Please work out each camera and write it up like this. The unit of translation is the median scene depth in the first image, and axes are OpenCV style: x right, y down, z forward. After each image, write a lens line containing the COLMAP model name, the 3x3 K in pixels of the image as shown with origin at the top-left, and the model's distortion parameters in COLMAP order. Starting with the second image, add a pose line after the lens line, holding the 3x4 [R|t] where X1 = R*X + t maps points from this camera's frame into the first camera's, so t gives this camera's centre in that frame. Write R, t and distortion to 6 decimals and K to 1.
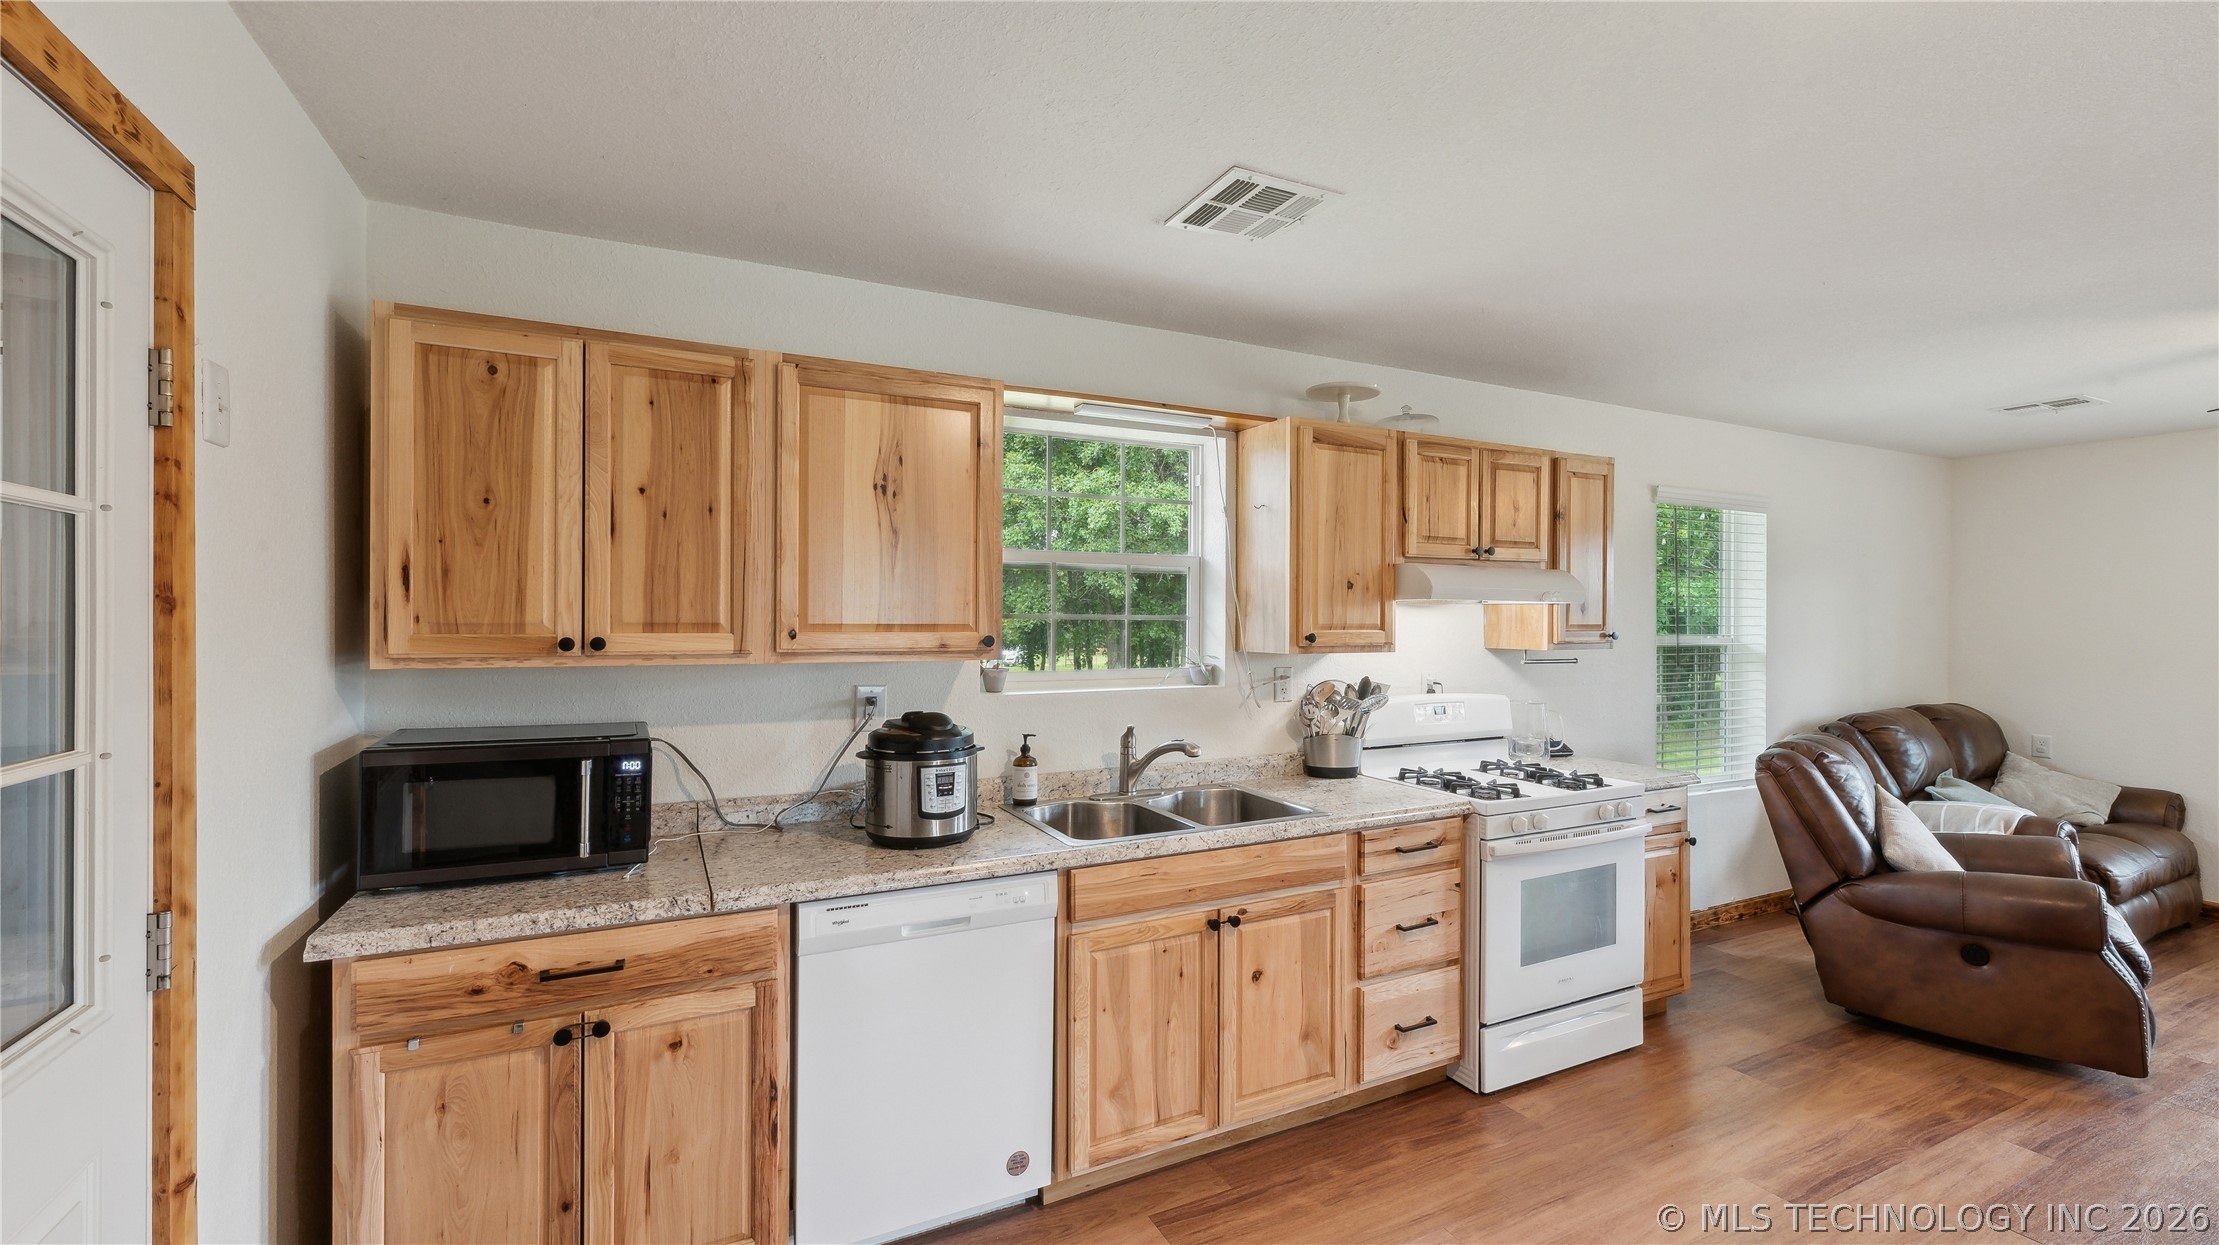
lens RADIAL K [[905.0, 0, 1114.6], [0, 905.0, 621.3], [0, 0, 1]] dist [0.002511, -0.000641]
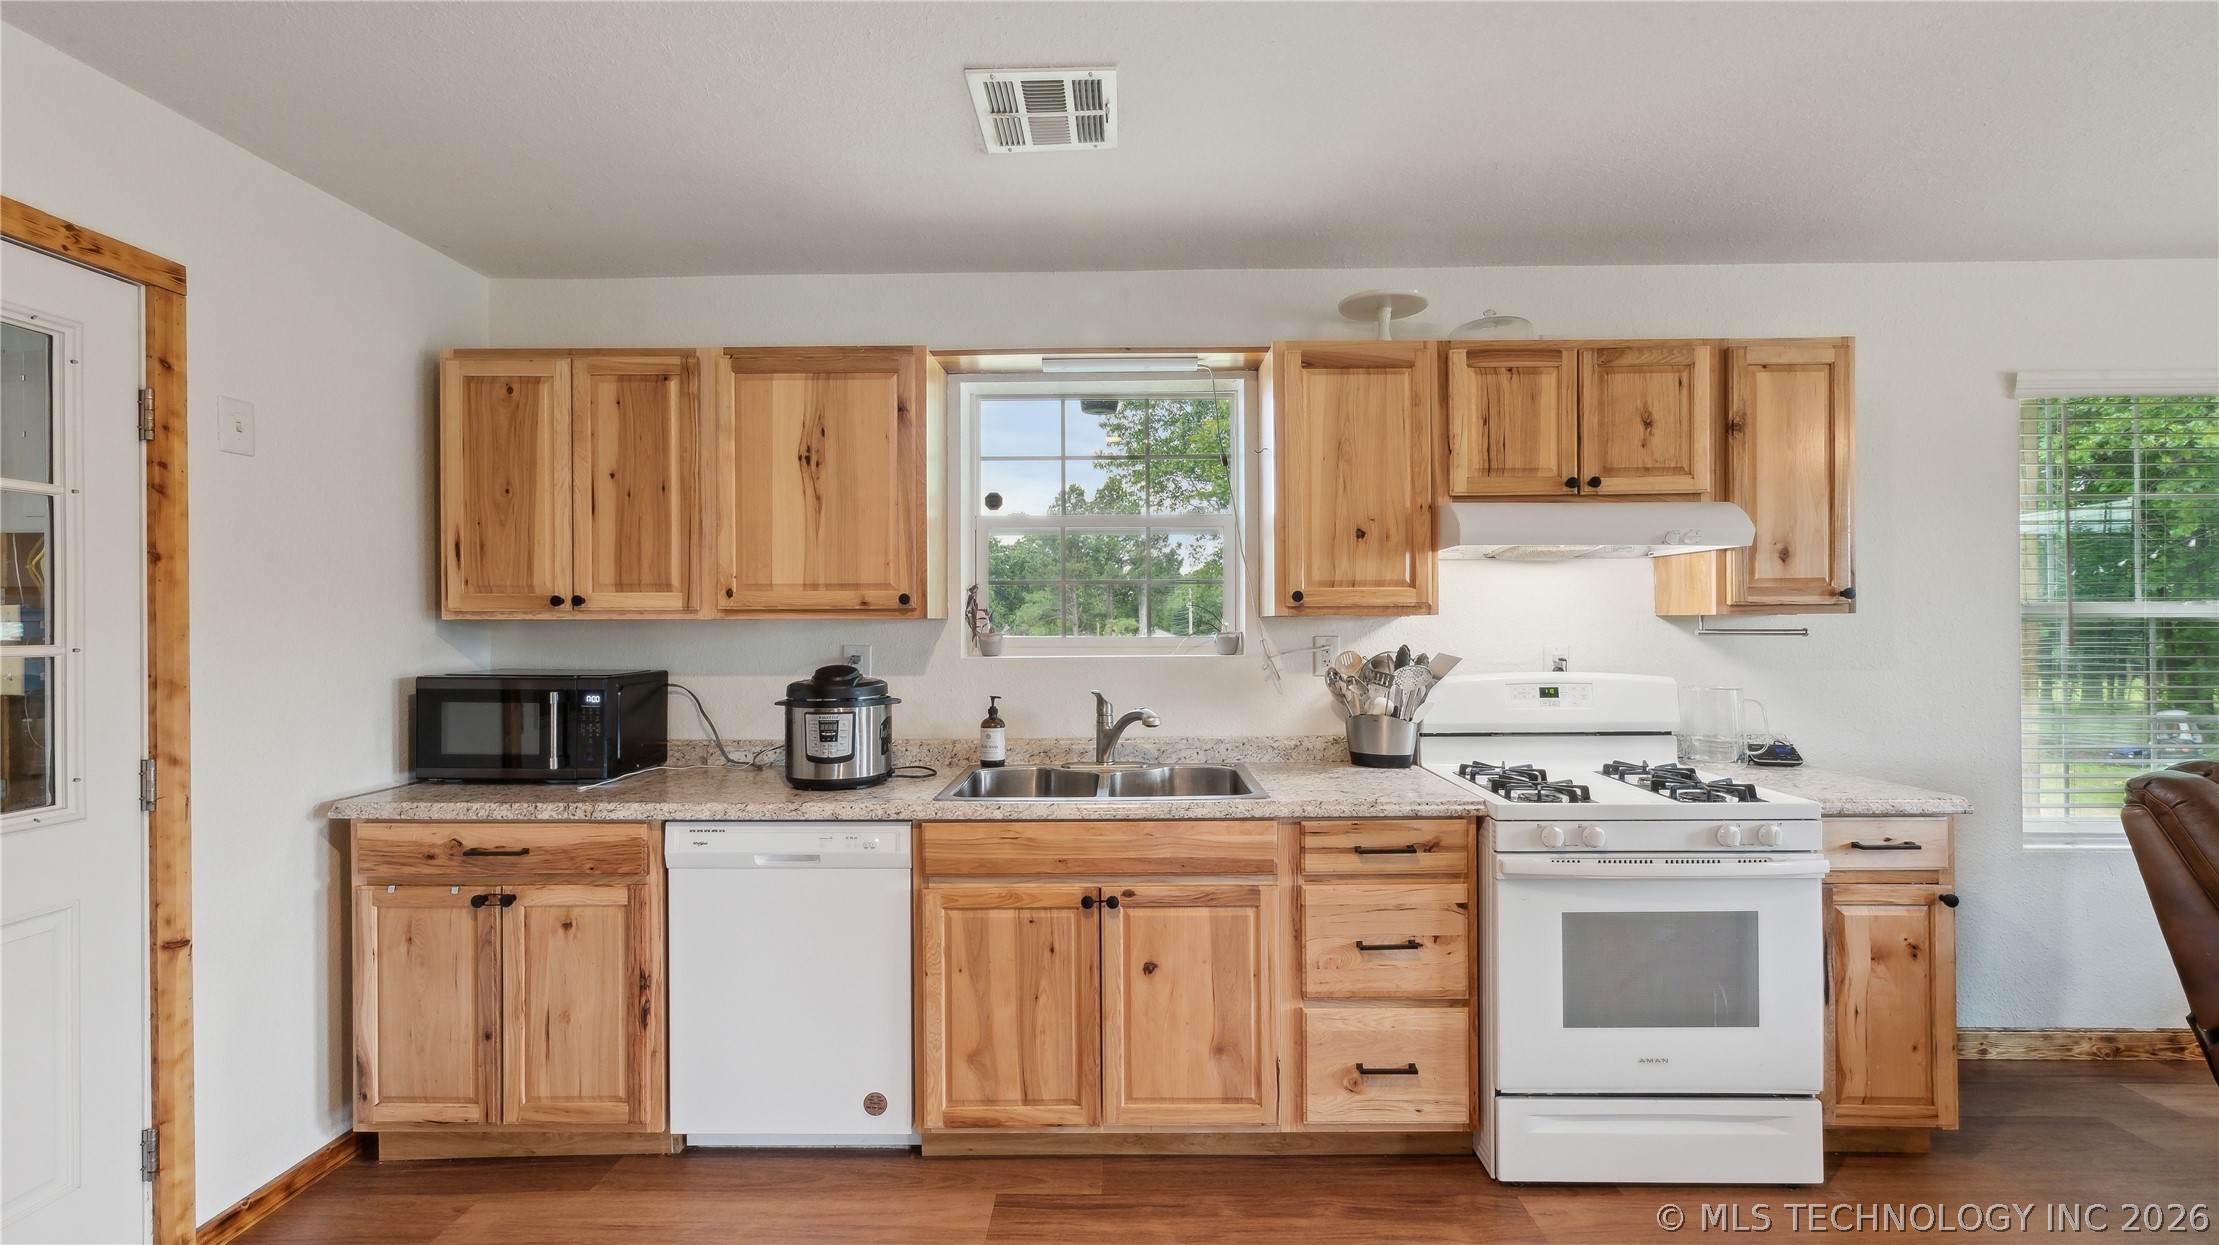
lens RADIAL K [[905.0, 0, 1121.8], [0, 905.0, 624.3], [0, 0, 1]] dist [0.002511, -0.000641]
pose [[0.890524, -0.007816, -0.454869, 0.518805], [0.007302, 0.999969, -0.002887, 0.052288], [0.454877, -0.000751, 0.890554, 0.183636]]
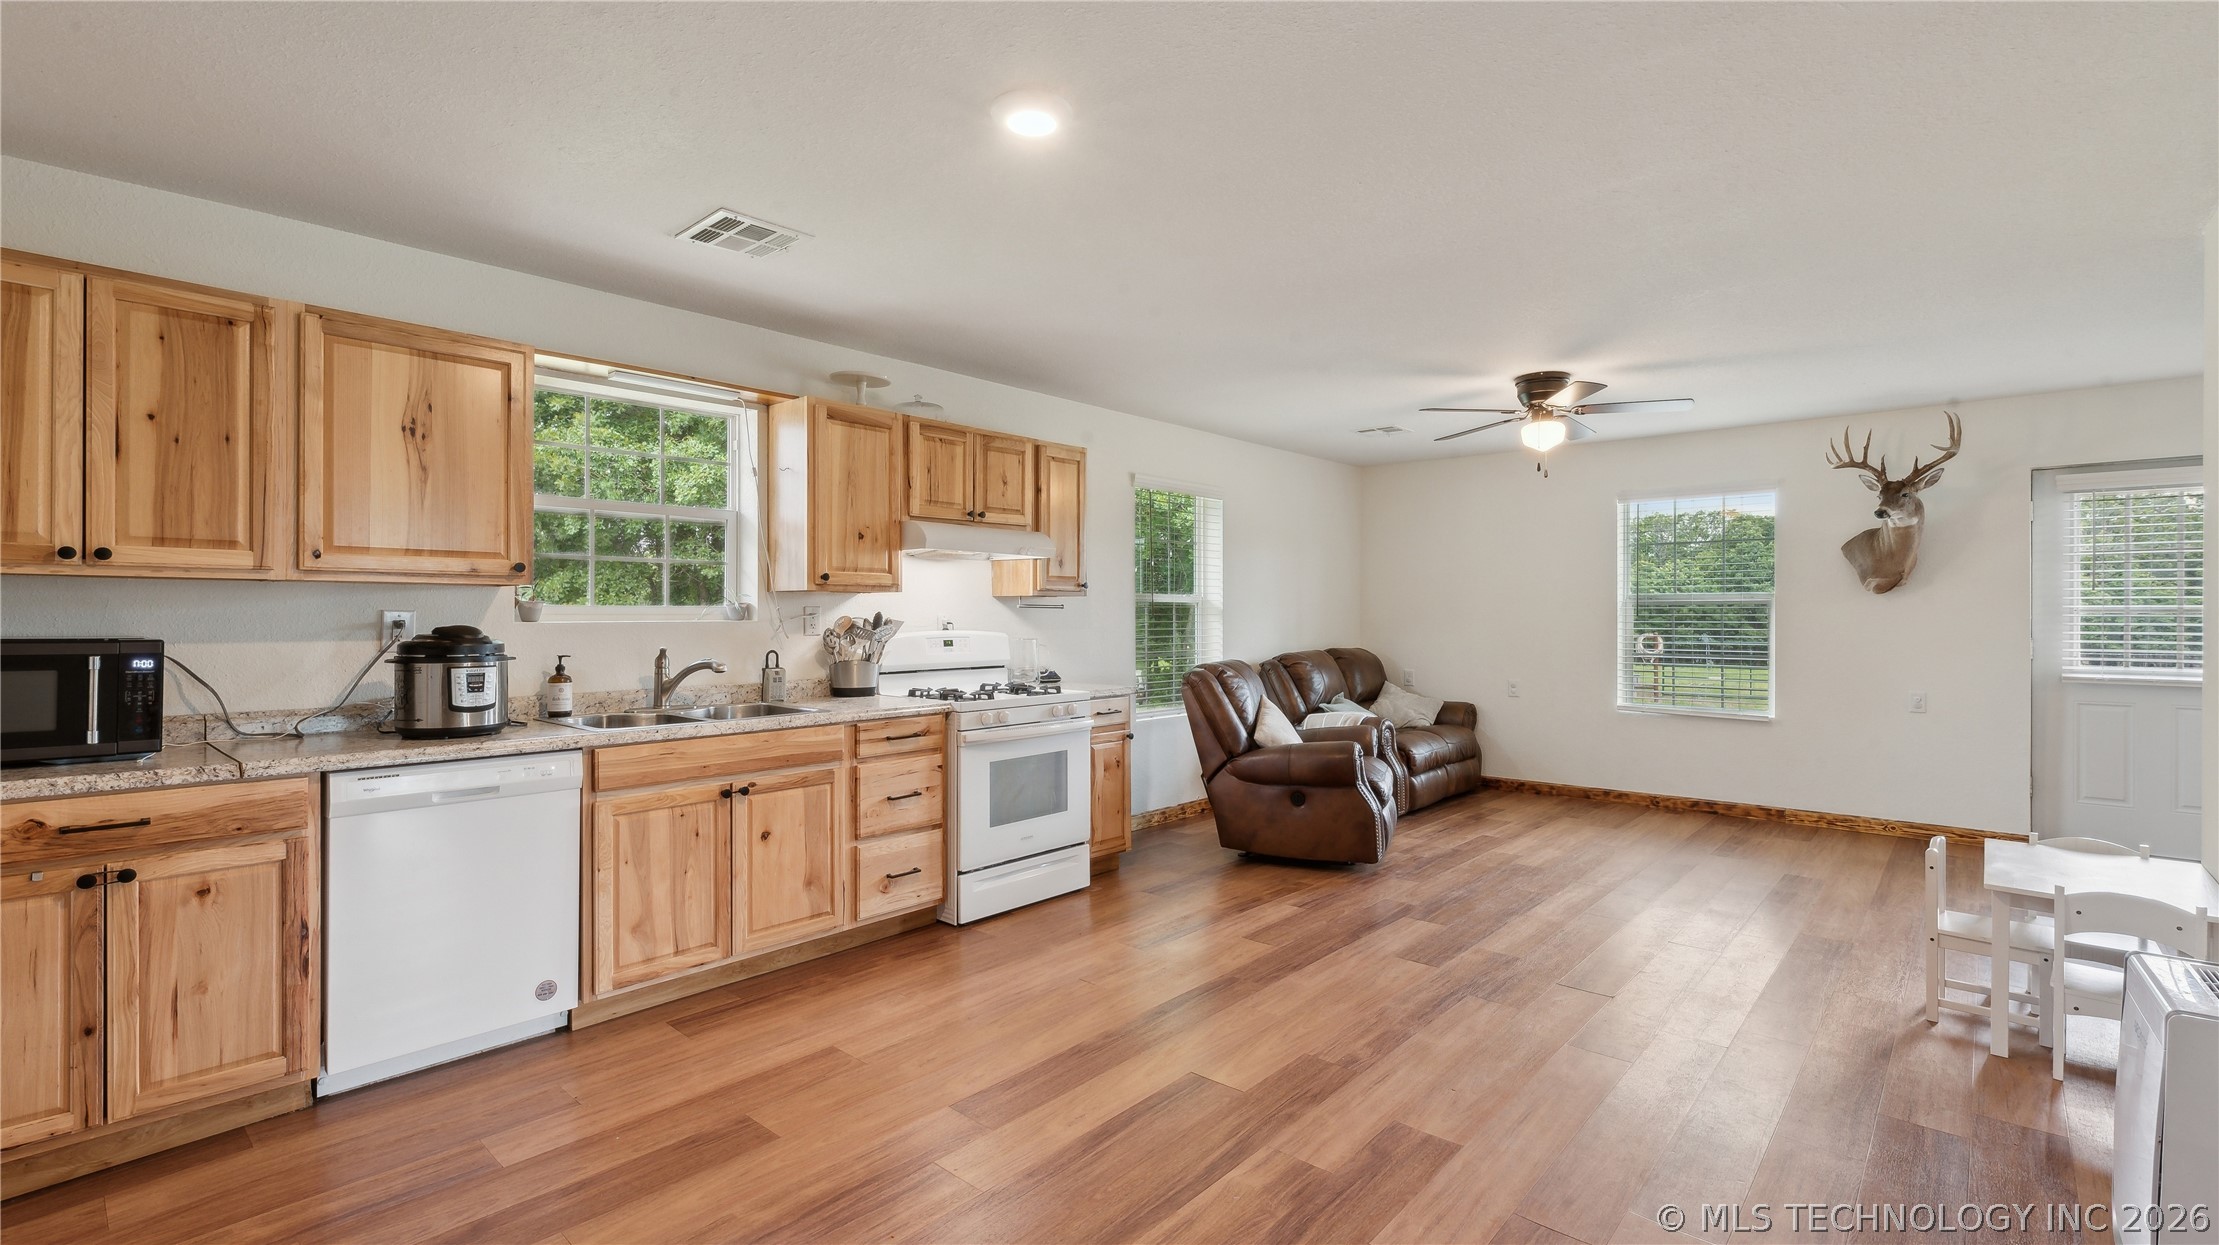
lens RADIAL K [[973.1, 0, 1107.4], [0, 973.1, 614.4], [0, 0, 1]] dist [0.002792, -0.001804]
pose [[0.930458, -0.003600, 0.366381, 0.100312], [0.004440, 0.999989, -0.001450, 0.082744], [-0.366371, 0.002975, 0.930464, -0.424249]]
